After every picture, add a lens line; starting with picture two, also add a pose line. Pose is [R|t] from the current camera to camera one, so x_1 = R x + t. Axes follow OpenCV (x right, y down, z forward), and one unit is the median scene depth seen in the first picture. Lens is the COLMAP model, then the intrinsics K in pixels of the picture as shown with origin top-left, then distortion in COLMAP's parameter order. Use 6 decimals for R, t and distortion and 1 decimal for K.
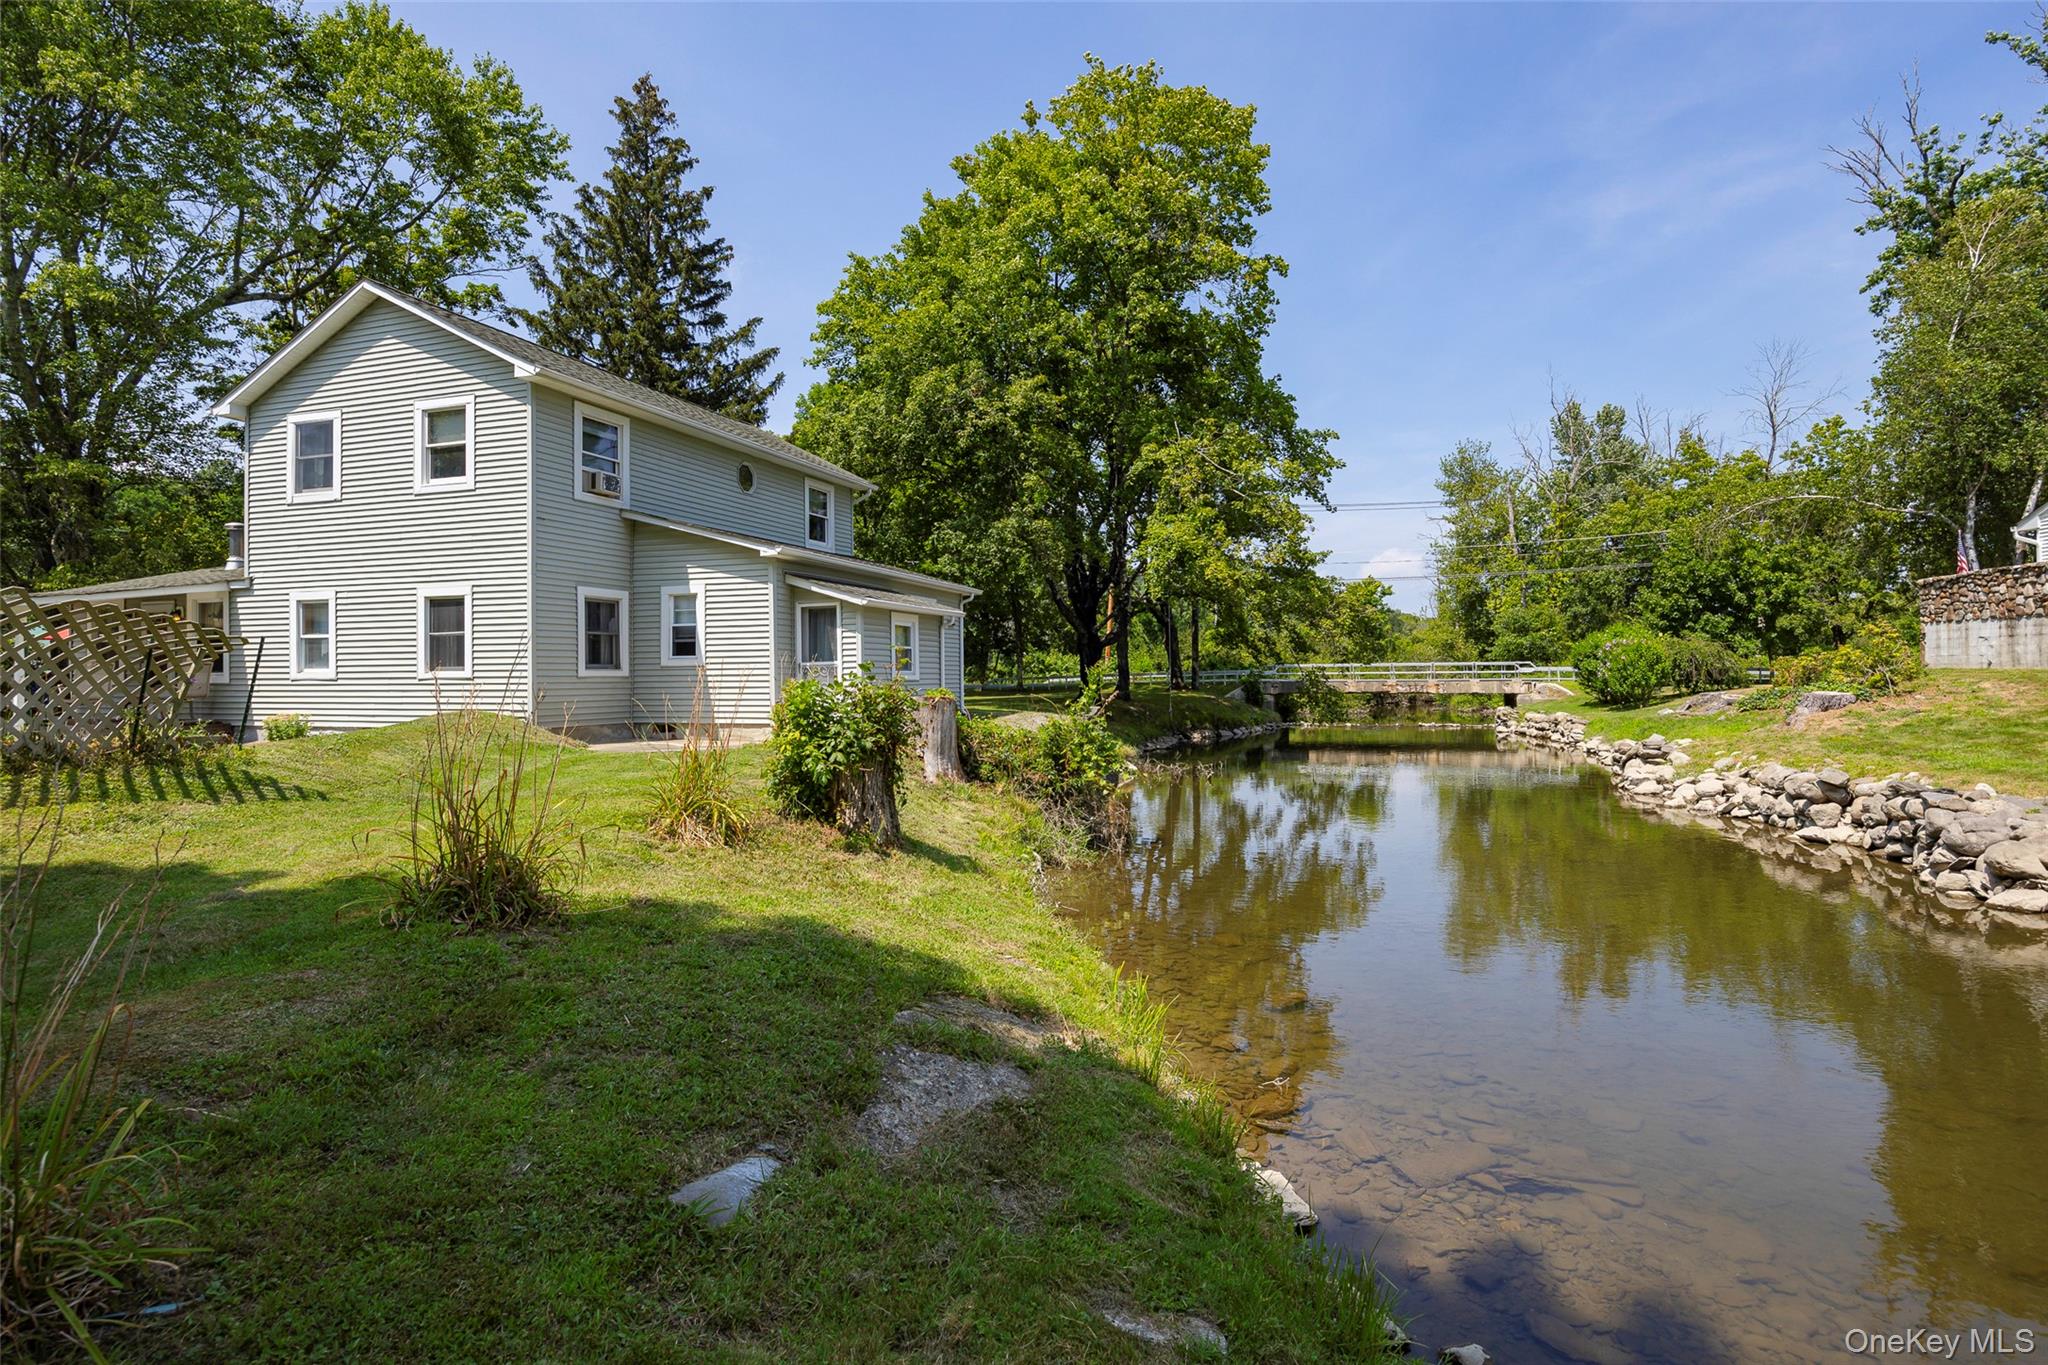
lens RADIAL K [[1018.6, 0, 1036.3], [0, 1018.6, 670.7], [0, 0, 1]] dist [-0.019342, 0.000585]
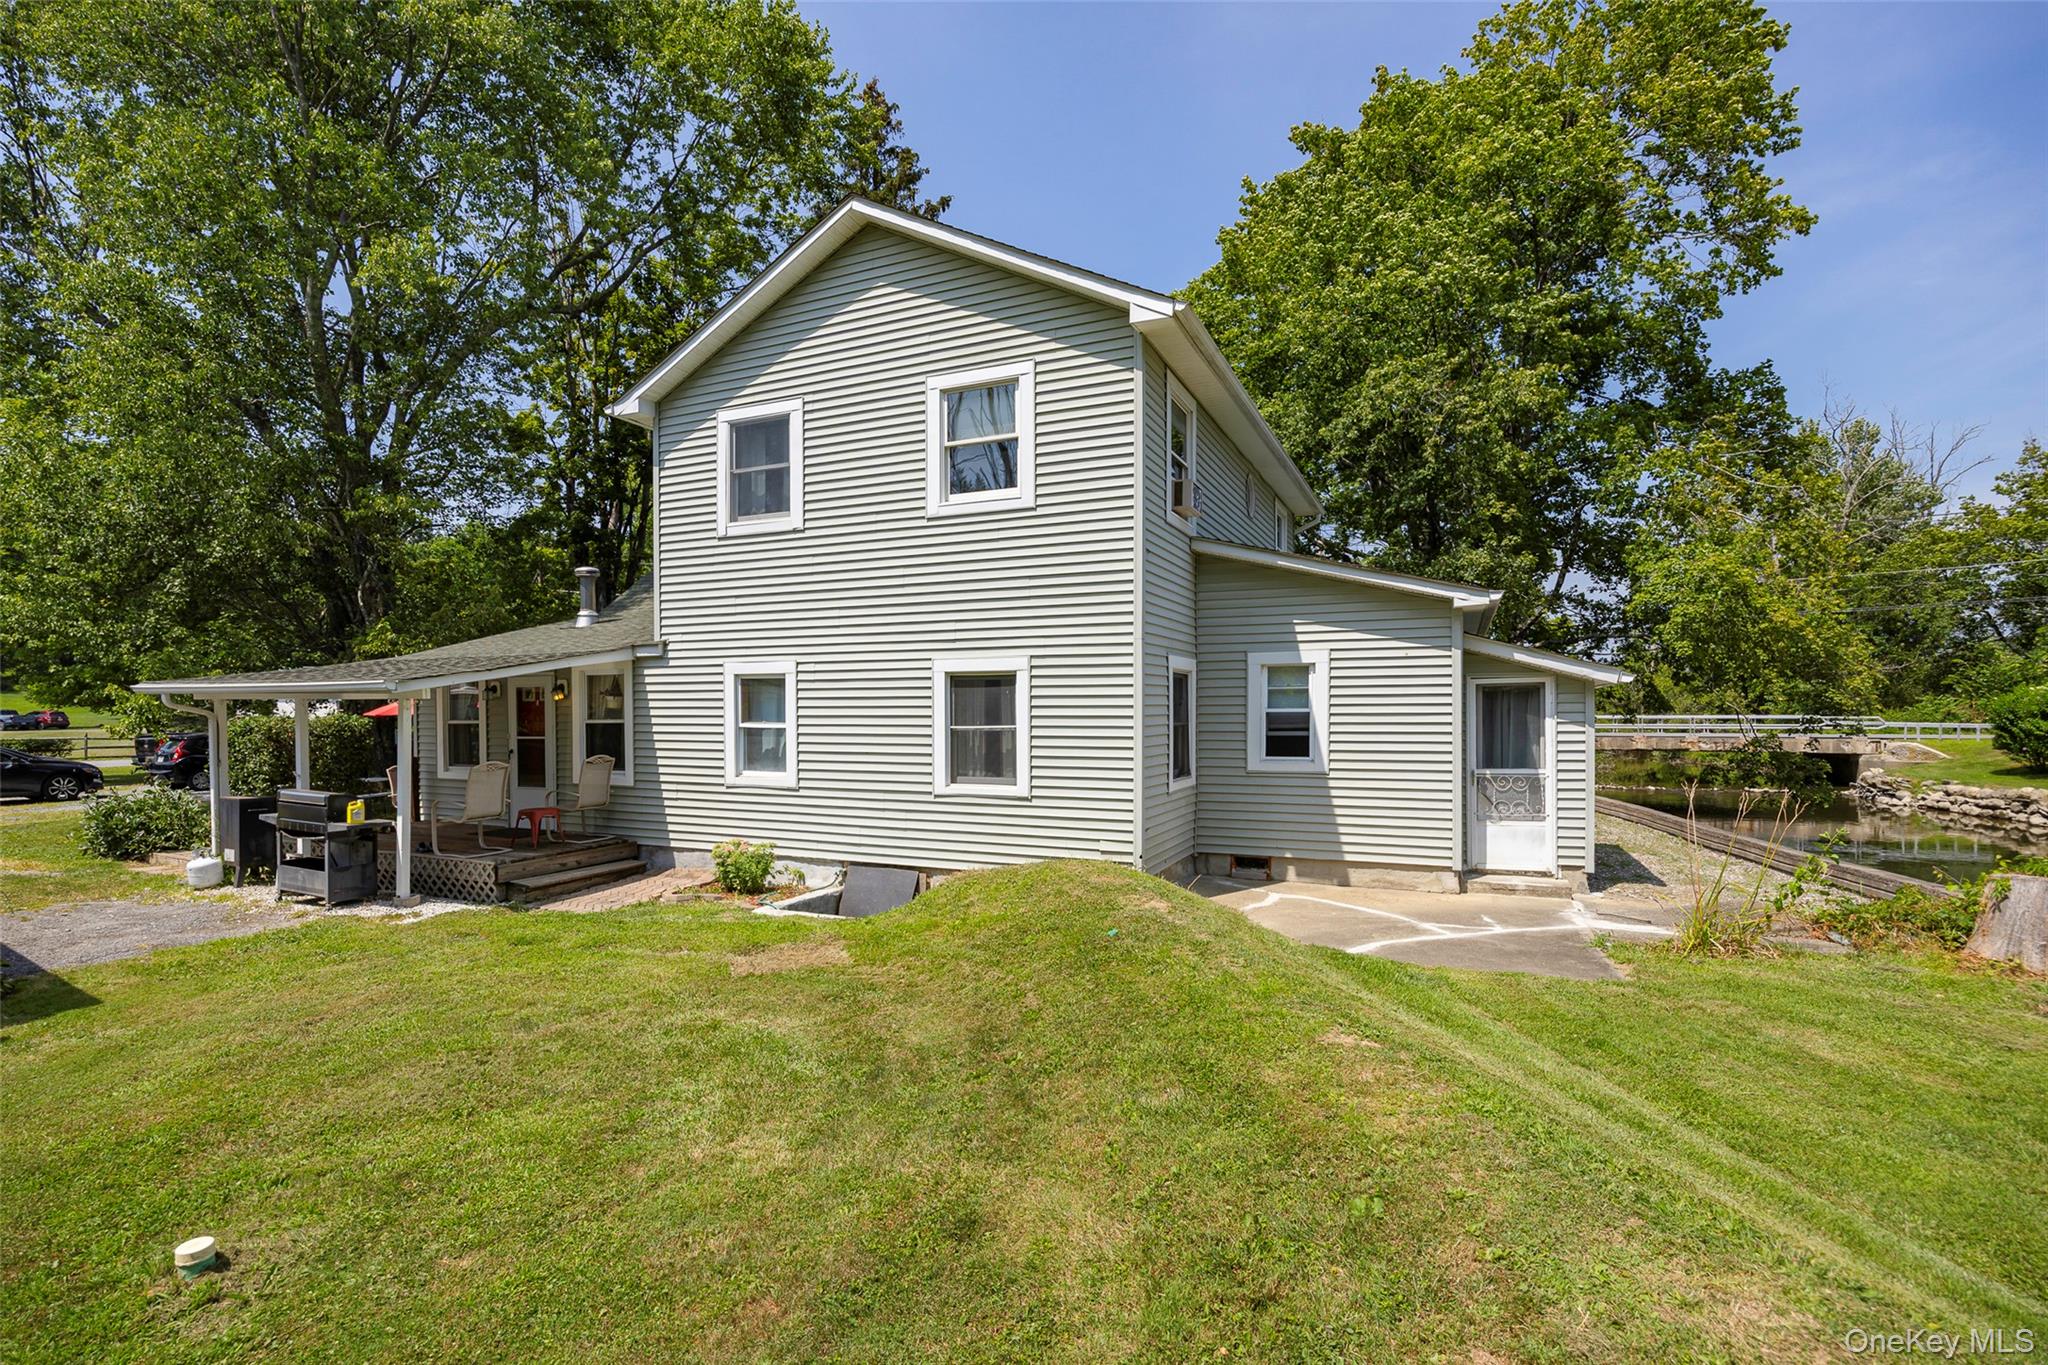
lens RADIAL K [[983.9, 0, 990.0], [0, 983.9, 730.7], [0, 0, 1]] dist [-0.025337, 0.001907]
pose [[0.990565, 0.006970, -0.136868, -0.457033], [-0.003543, 0.999674, 0.025268, -0.047730], [0.137000, -0.024545, 0.990267, 0.339006]]
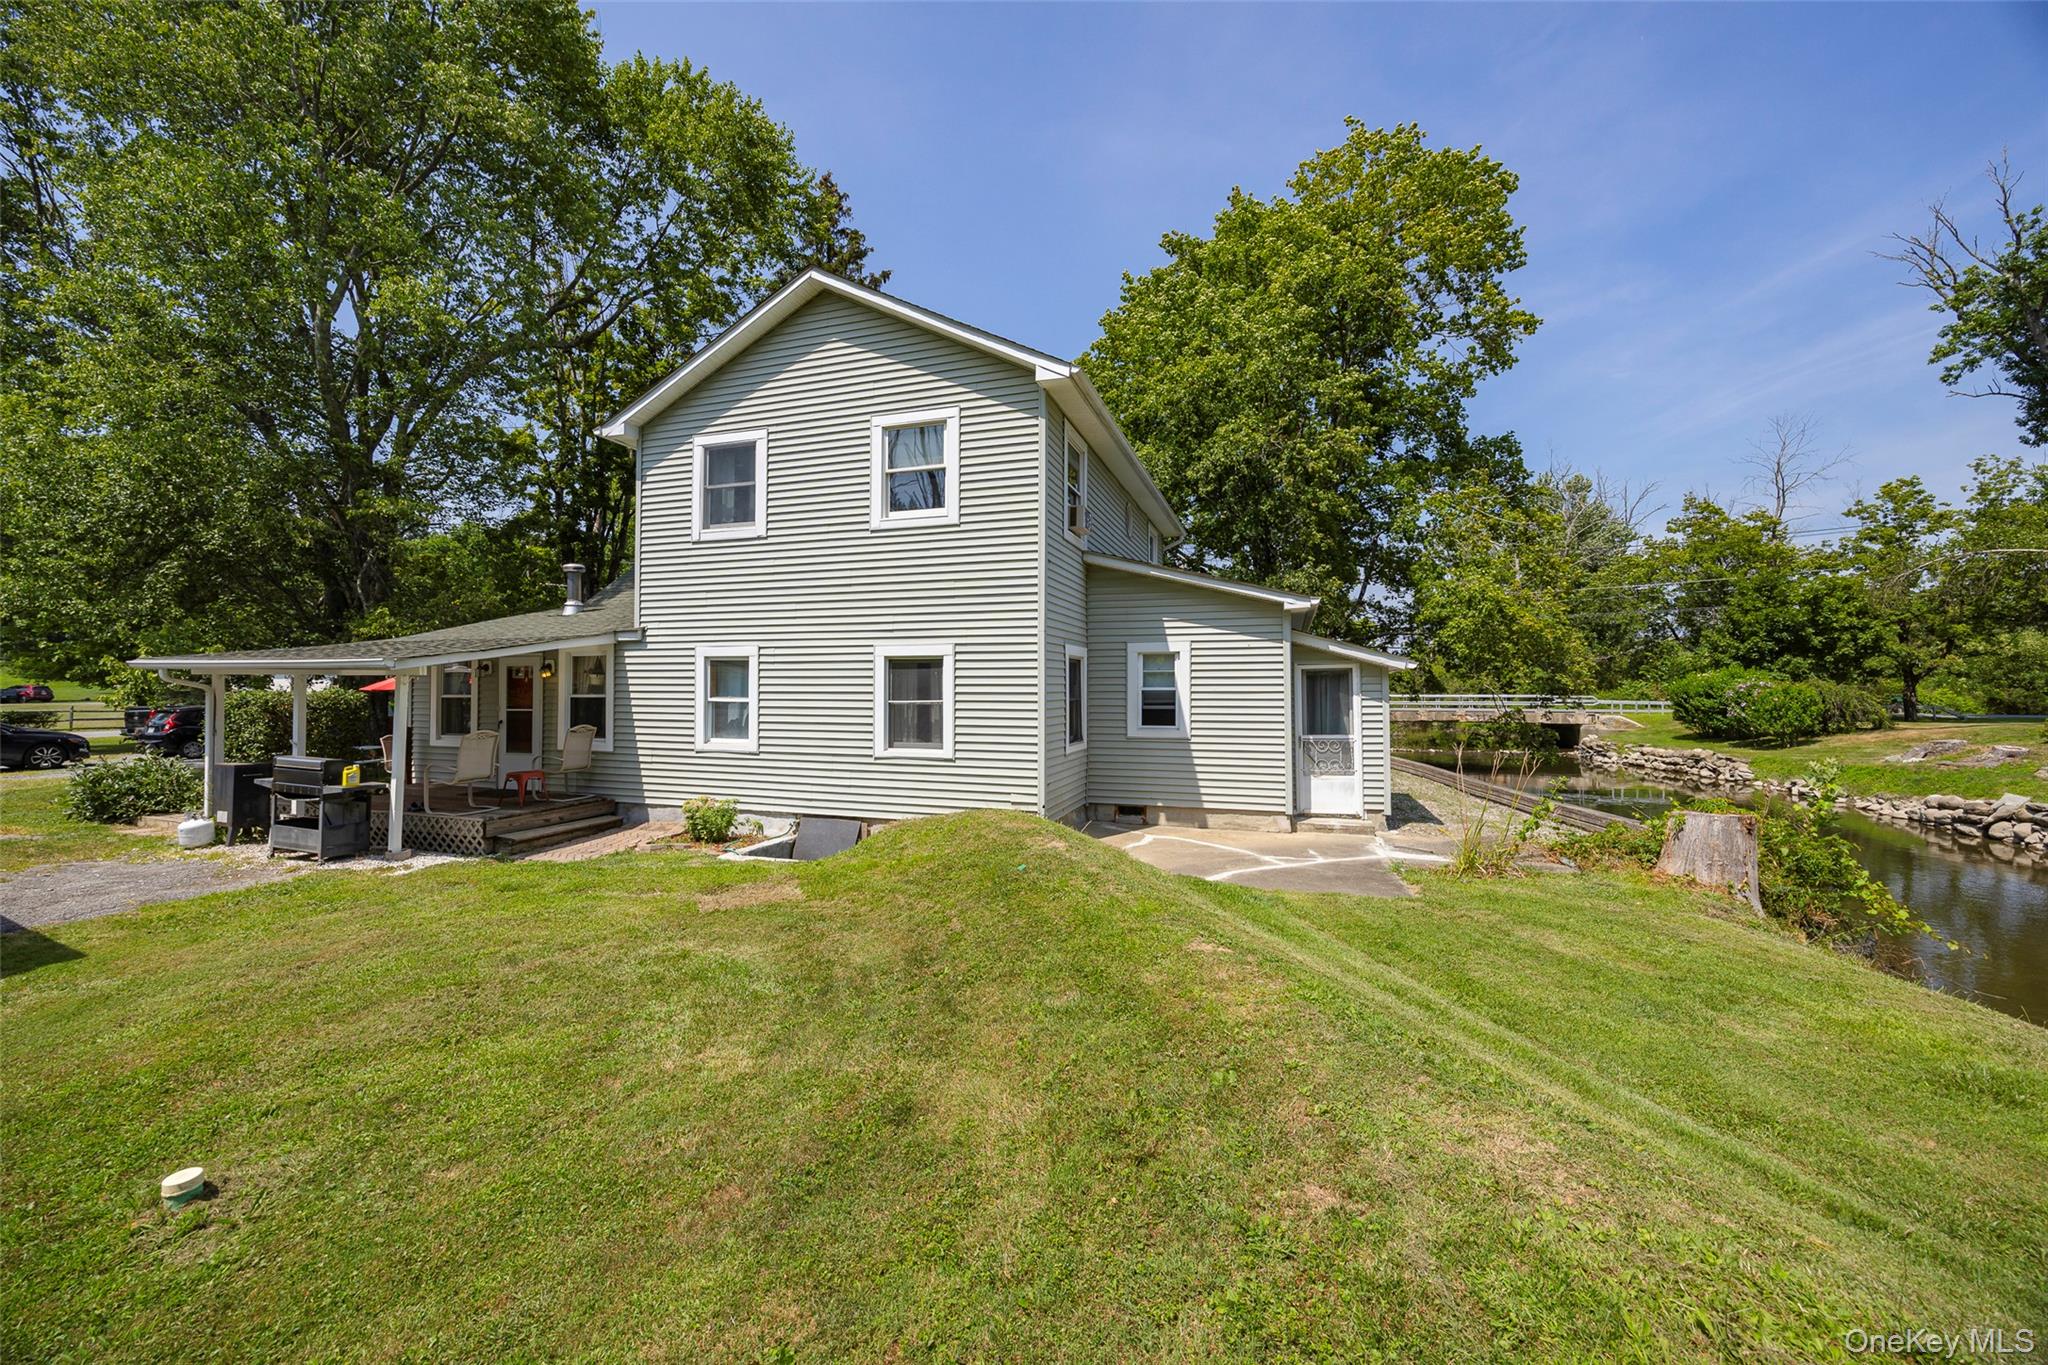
lens RADIAL K [[804.1, 0, 1015.6], [0, 804.1, 673.3], [0, 0, 1]] dist [-0.009771, 0.000134]
pose [[0.999793, 0.007933, -0.018733, -0.458004], [-0.008238, 0.999834, -0.016265, -0.046636], [0.018601, 0.016416, 0.999692, 0.335079]]
